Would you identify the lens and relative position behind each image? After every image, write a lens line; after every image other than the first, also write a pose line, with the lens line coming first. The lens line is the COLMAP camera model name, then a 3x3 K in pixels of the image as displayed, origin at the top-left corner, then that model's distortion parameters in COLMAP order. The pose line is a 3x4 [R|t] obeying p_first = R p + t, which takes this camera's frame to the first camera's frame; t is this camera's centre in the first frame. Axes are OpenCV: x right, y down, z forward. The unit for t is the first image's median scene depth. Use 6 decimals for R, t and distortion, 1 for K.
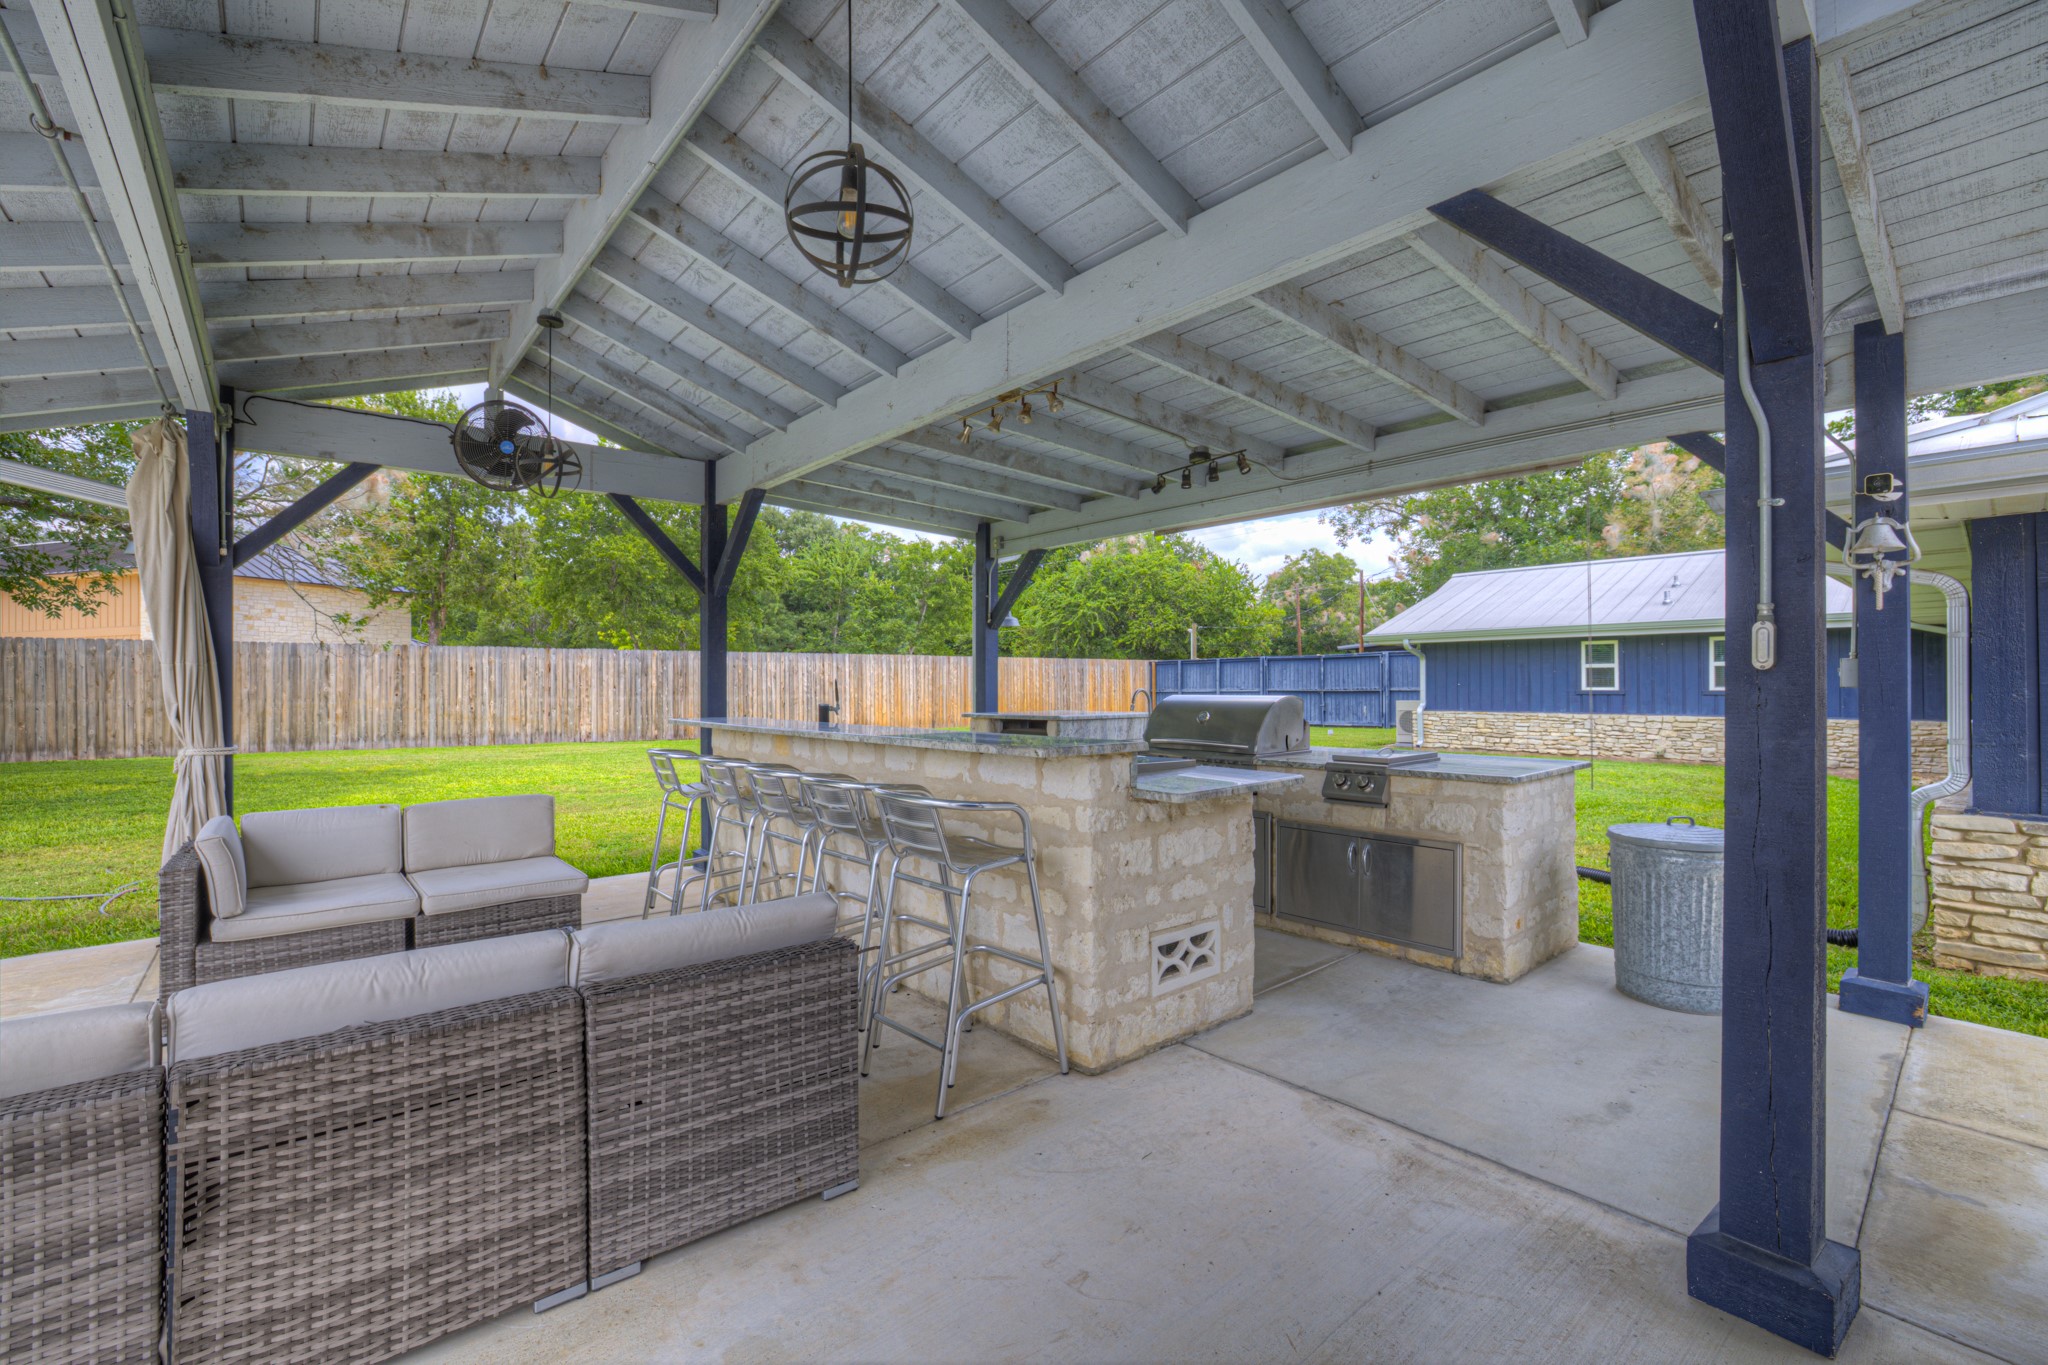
lens RADIAL K [[857.4, 0, 1026.2], [0, 857.4, 675.0], [0, 0, 1]] dist [-0.001775, 0.000069]
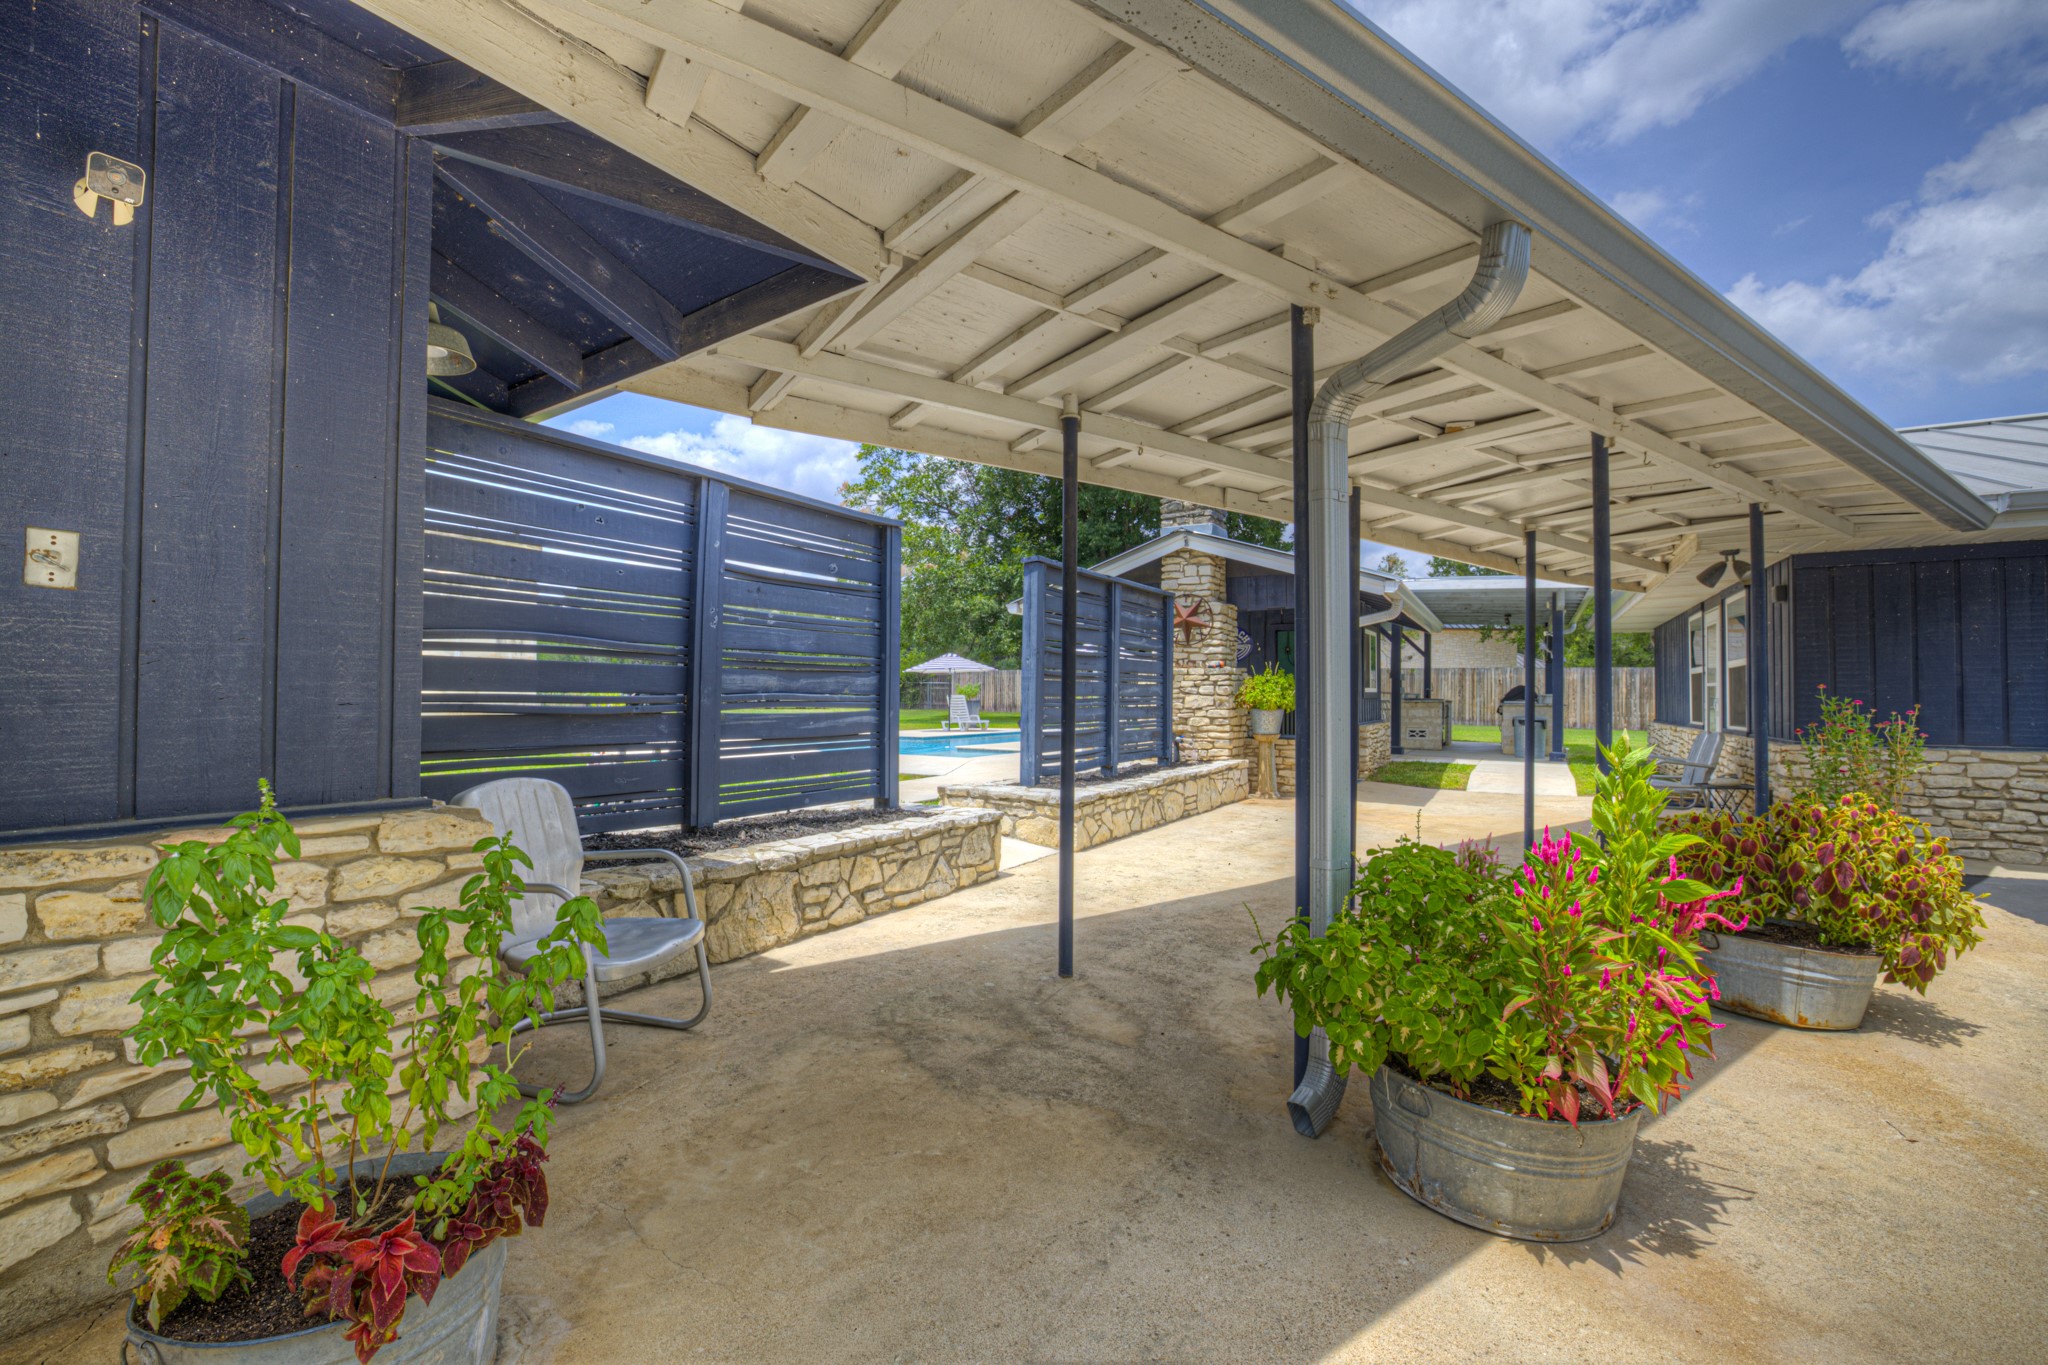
lens RADIAL K [[857.4, 0, 1023.9], [0, 857.4, 677.9], [0, 0, 1]] dist [-0.001775, 0.000069]
pose [[0.329397, -0.009035, -0.944148, 0.596083], [-0.000830, 0.999951, -0.009858, 0.003524], [0.944191, 0.004031, 0.329373, -0.416888]]
